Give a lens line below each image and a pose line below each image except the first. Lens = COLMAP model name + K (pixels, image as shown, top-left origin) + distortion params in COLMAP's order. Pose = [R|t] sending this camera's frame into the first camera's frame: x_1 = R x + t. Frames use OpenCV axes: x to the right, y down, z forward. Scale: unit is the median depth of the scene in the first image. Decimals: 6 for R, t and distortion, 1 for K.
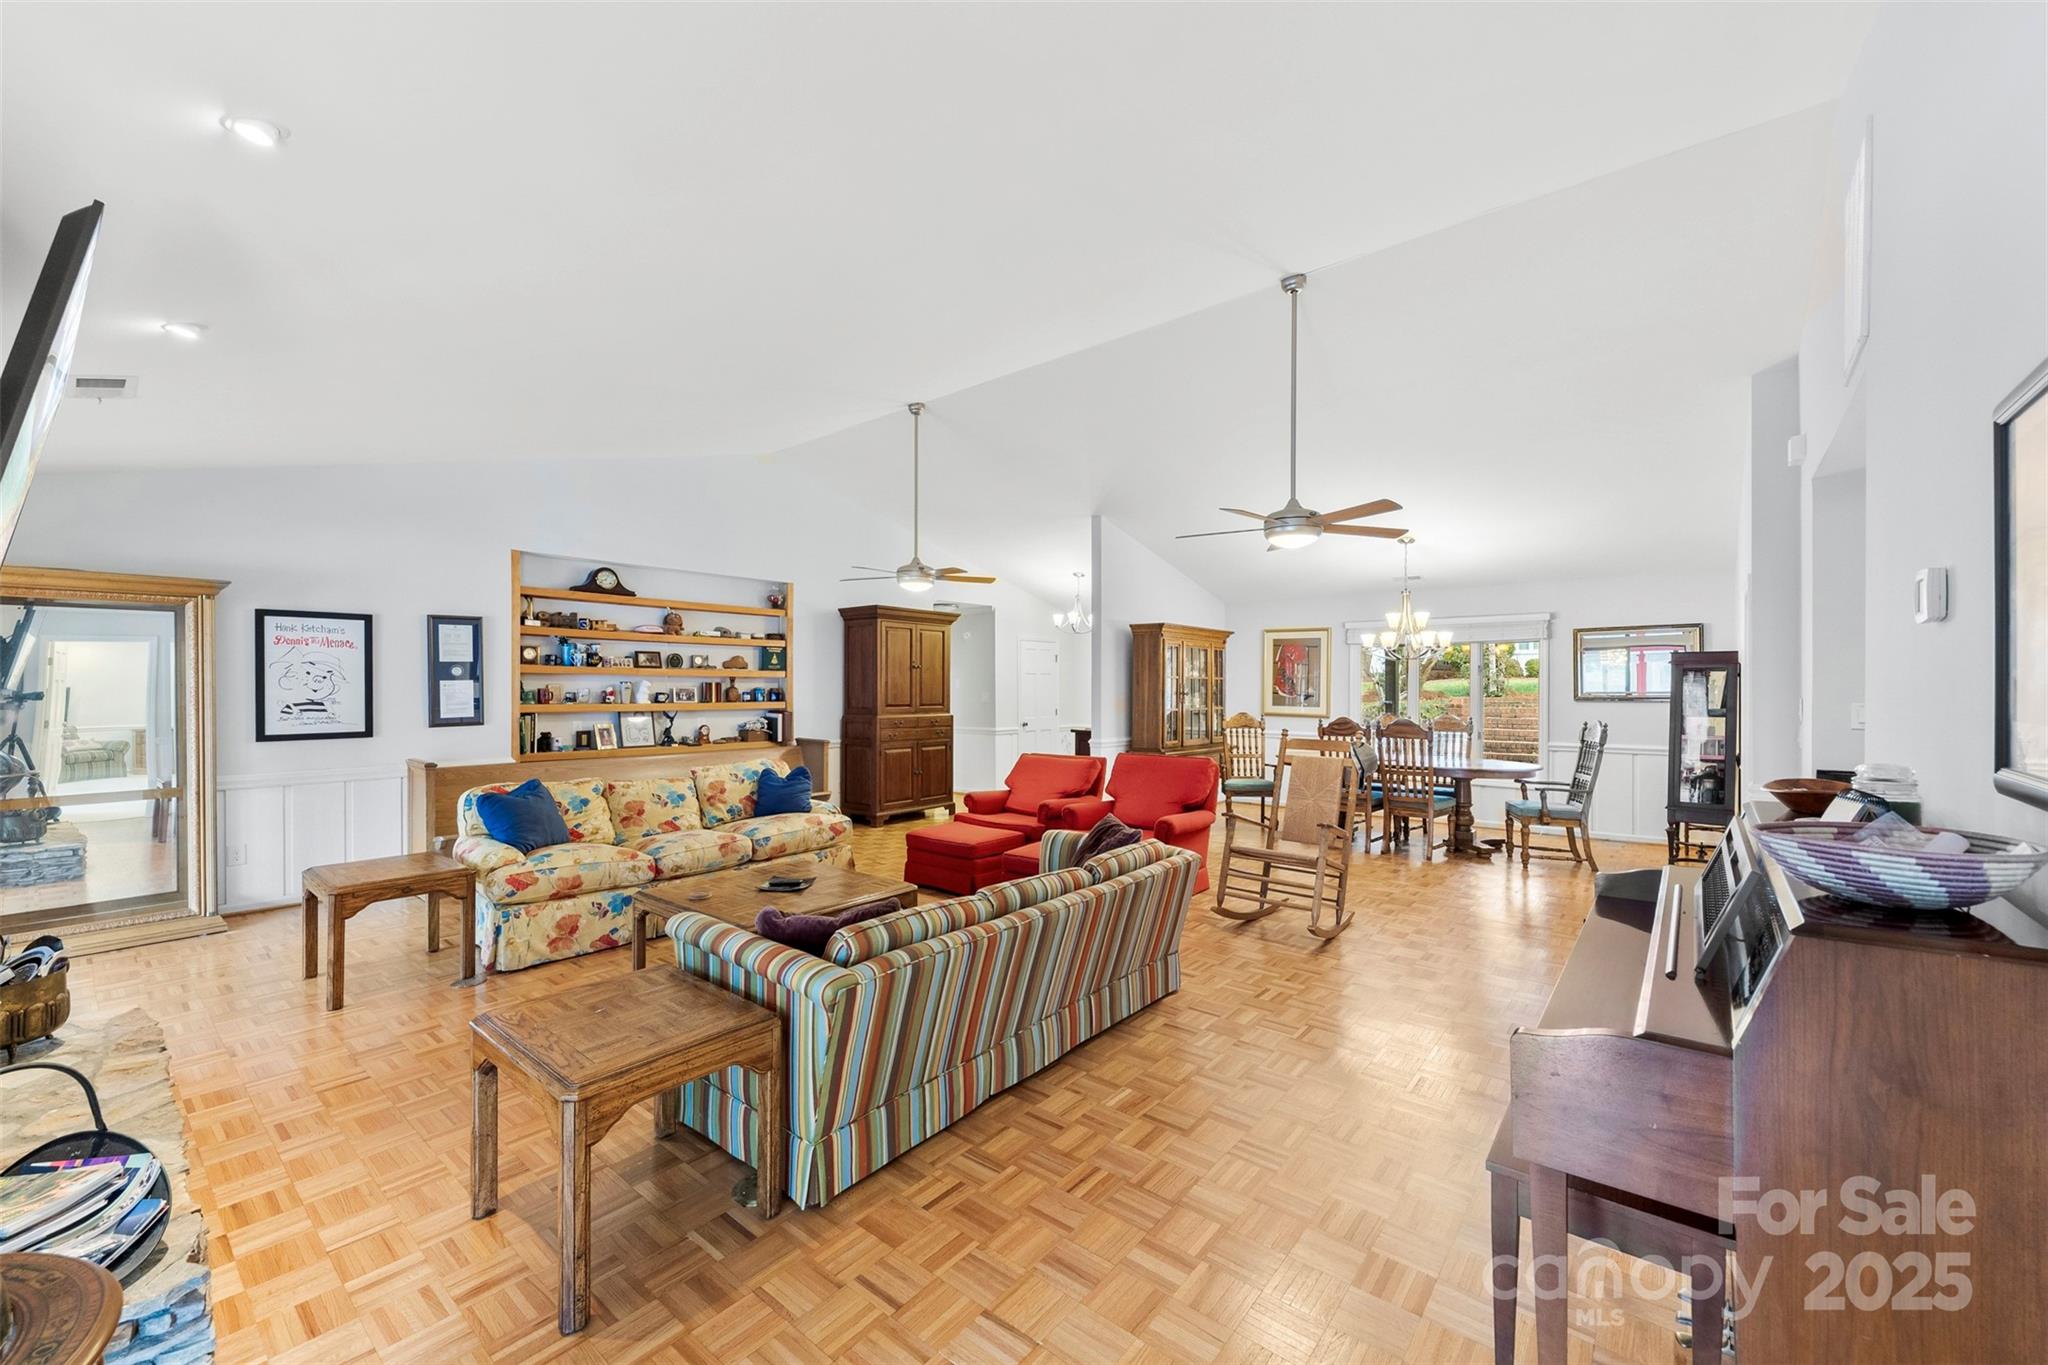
lens RADIAL K [[798.1, 0, 1007.7], [0, 798.1, 687.8], [0, 0, 1]] dist [0.006914, -0.002301]
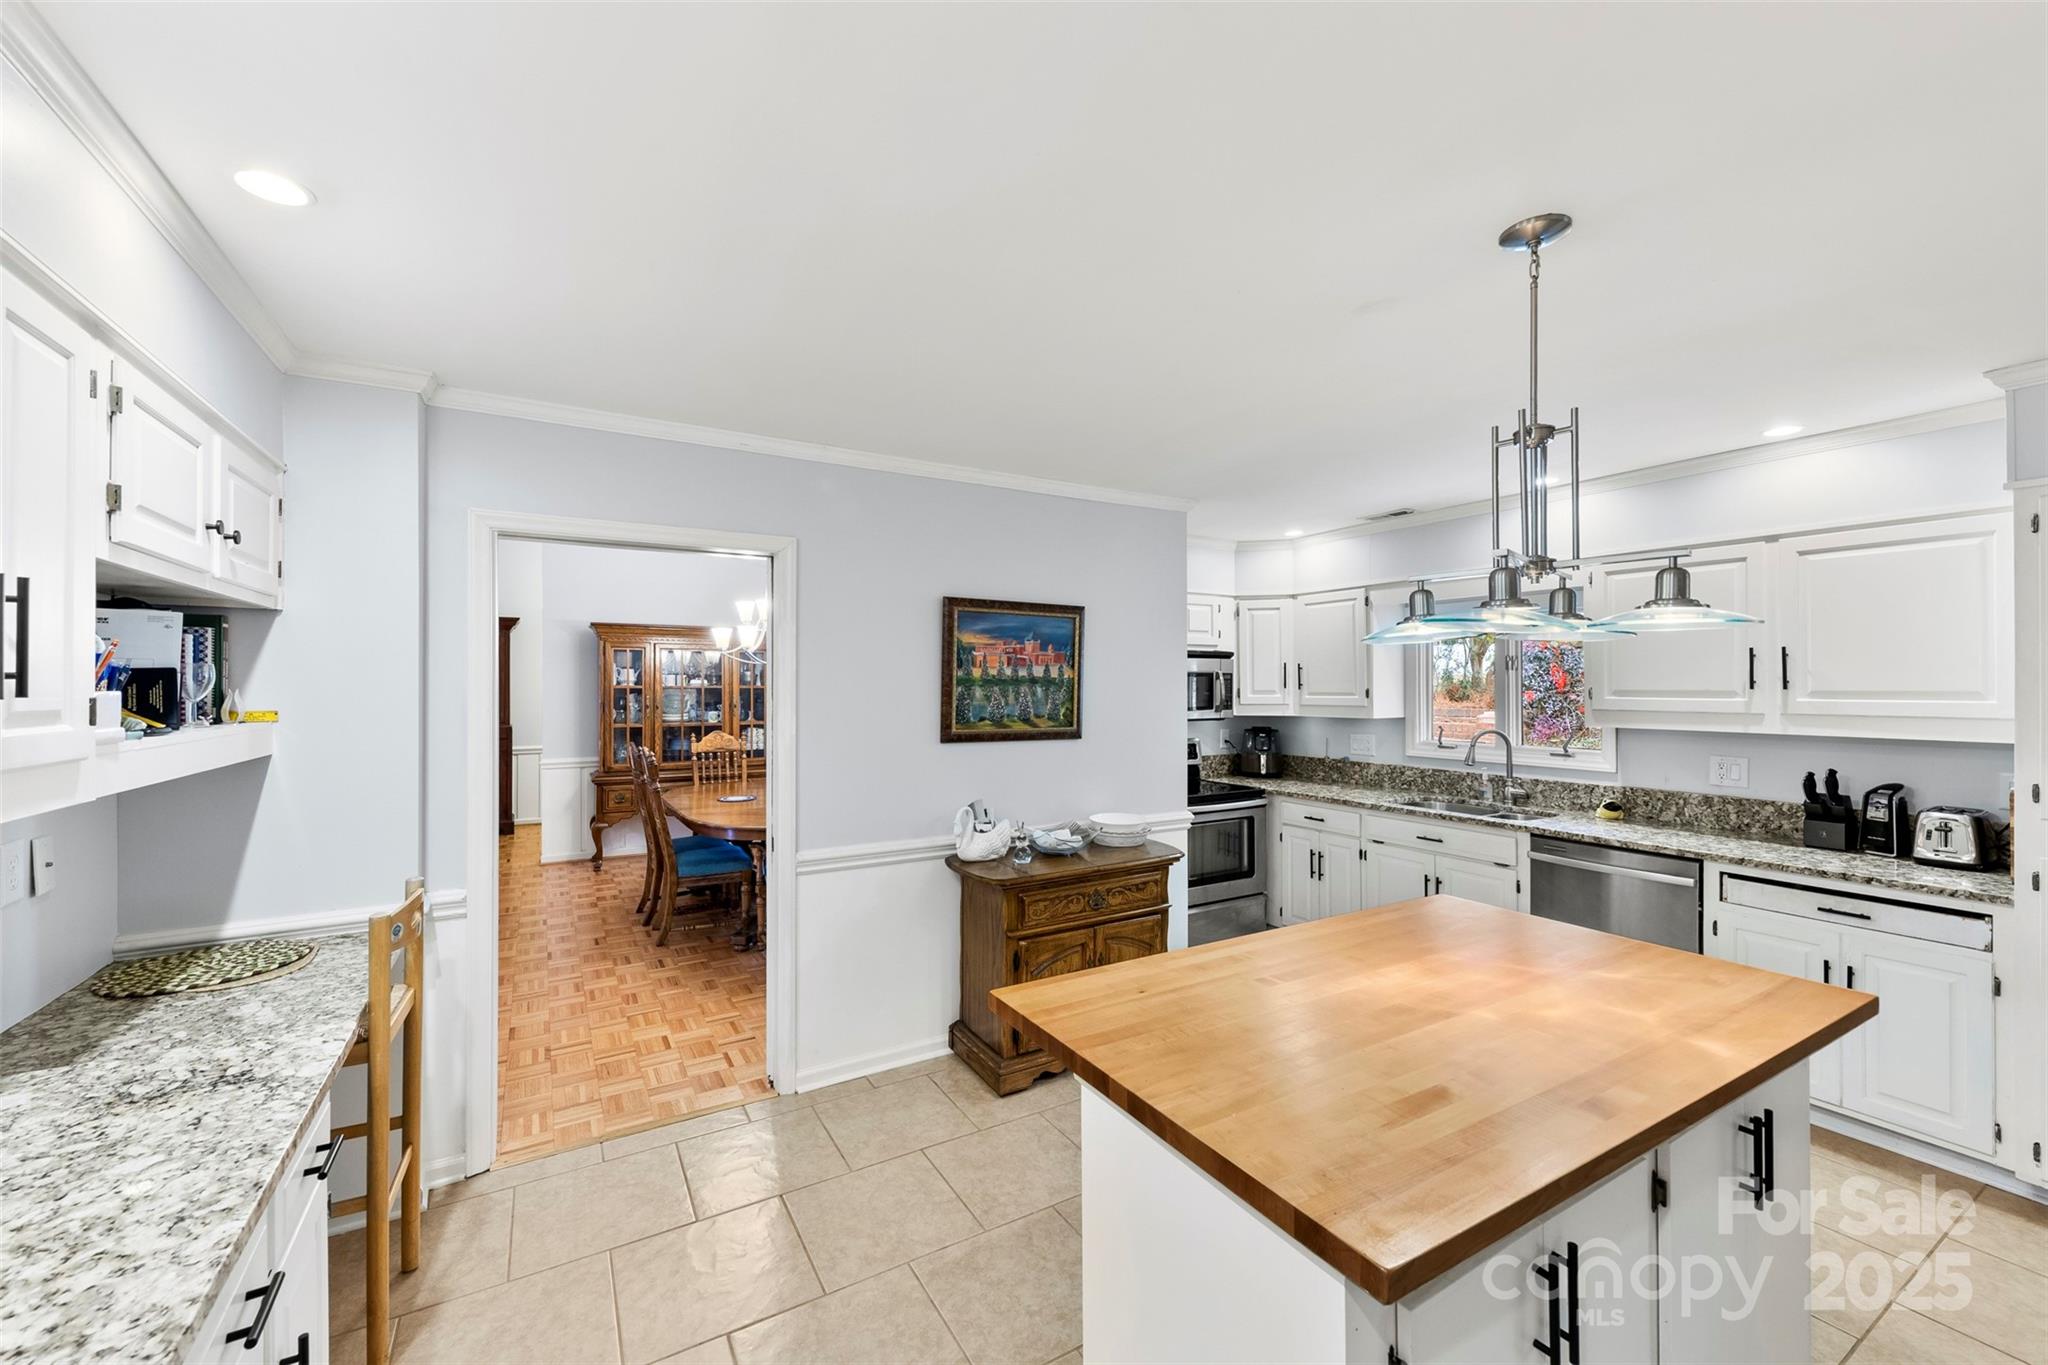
lens RADIAL K [[798.1, 0, 1017.1], [0, 798.1, 678.0], [0, 0, 1]] dist [0.006914, -0.002301]
pose [[0.948647, -0.007440, -0.316250, 0.894070], [0.003872, 0.999922, -0.011909, -0.011807], [0.316314, 0.010072, 0.948601, 0.354529]]
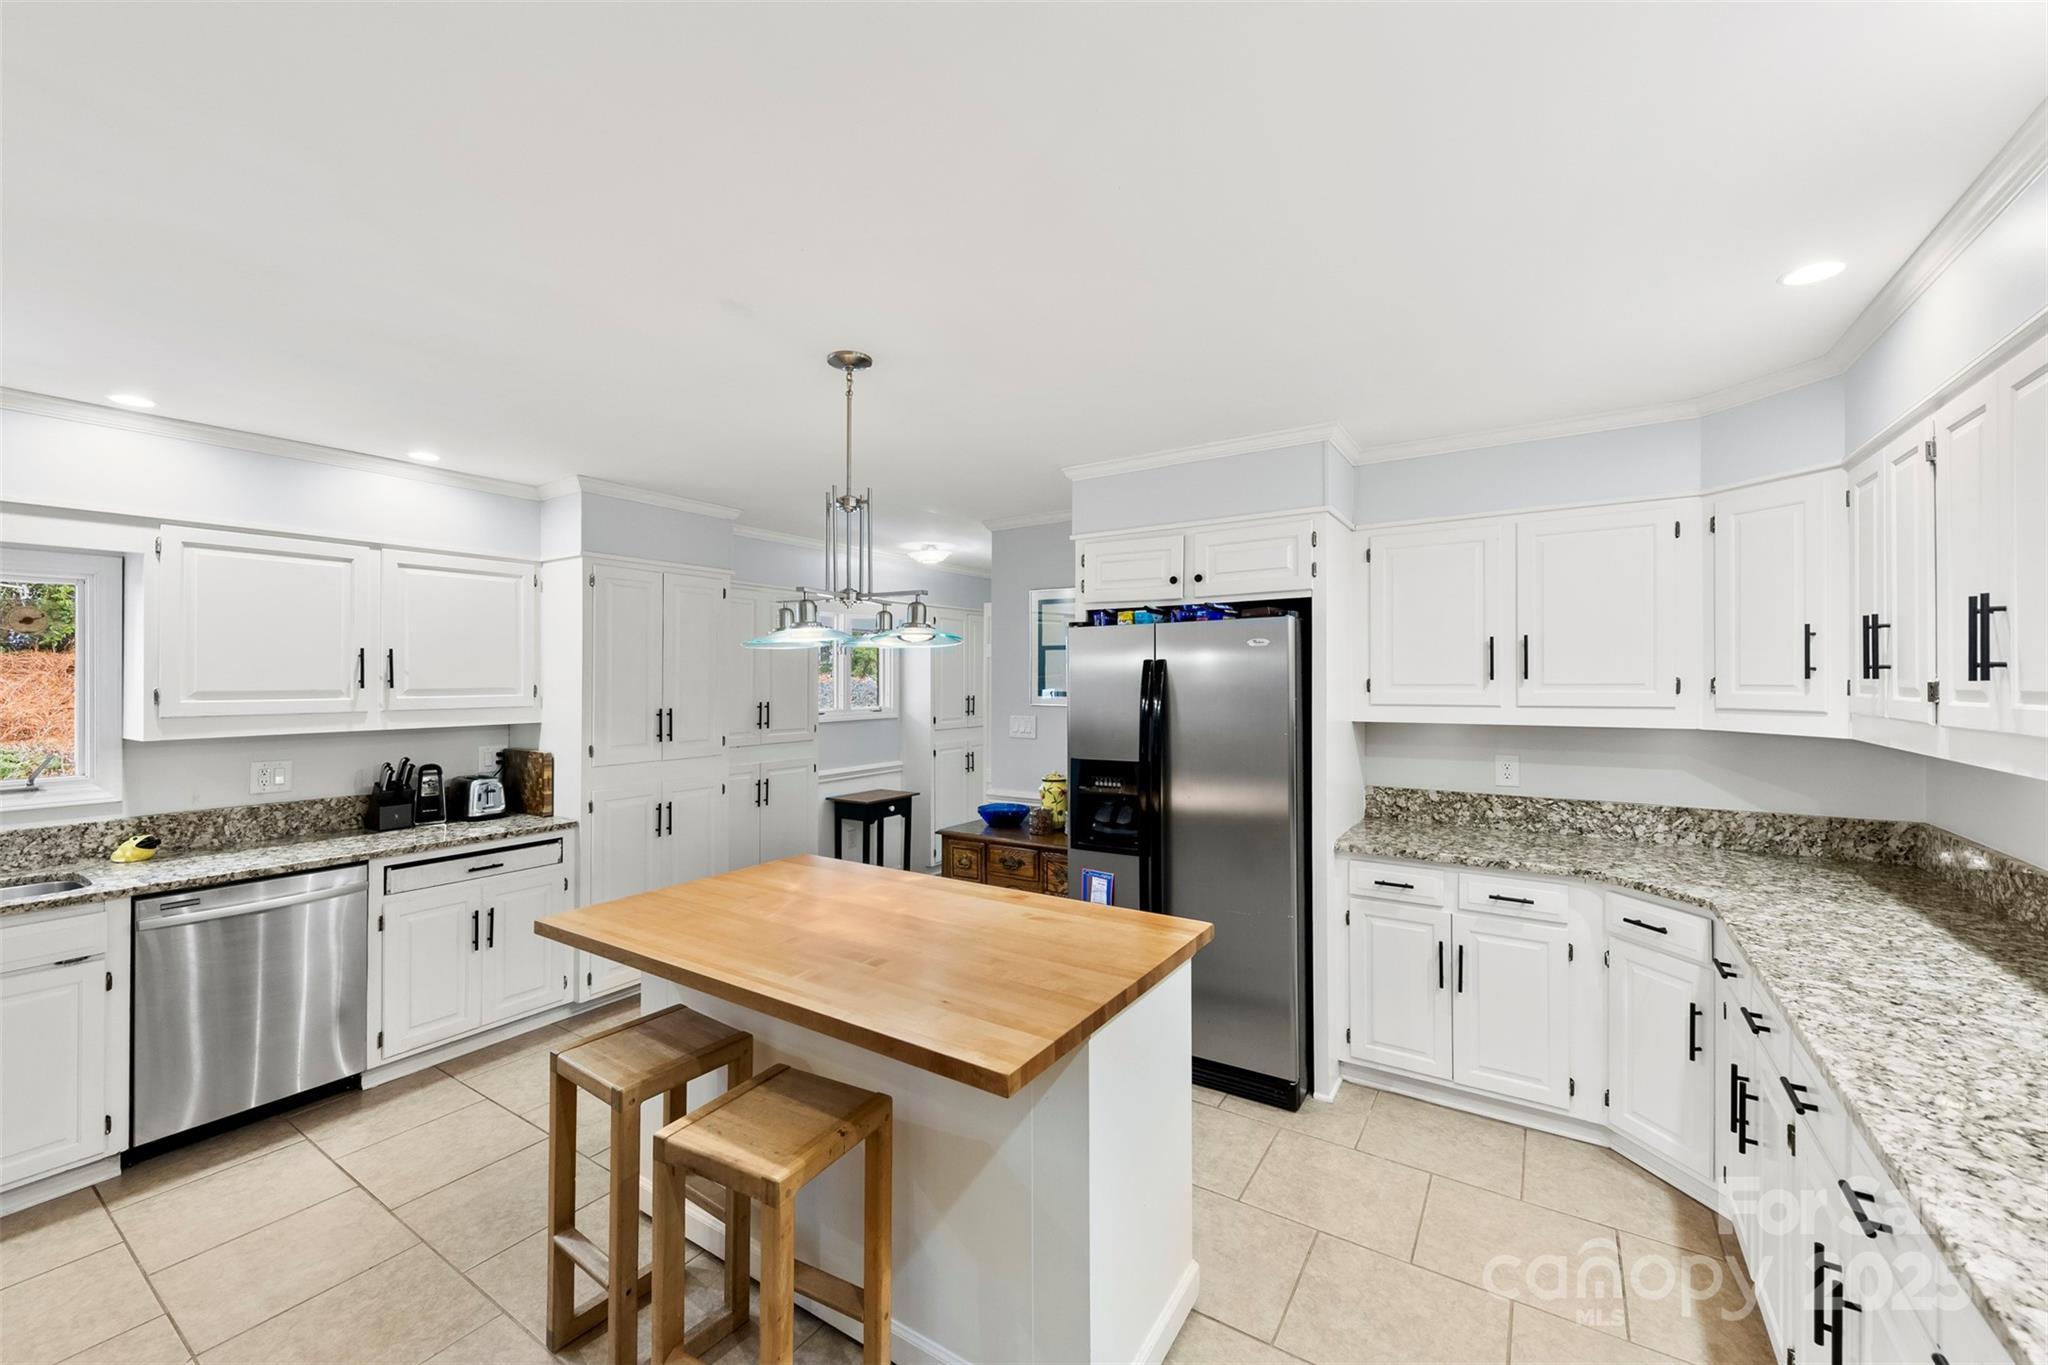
lens RADIAL K [[798.1, 0, 1019.1], [0, 798.1, 678.1], [0, 0, 1]] dist [0.006914, -0.002301]
pose [[-0.134018, -0.001733, 0.990977, 0.657410], [0.008175, 0.999963, 0.002854, -0.013311], [-0.990945, 0.008483, -0.133999, 0.572462]]
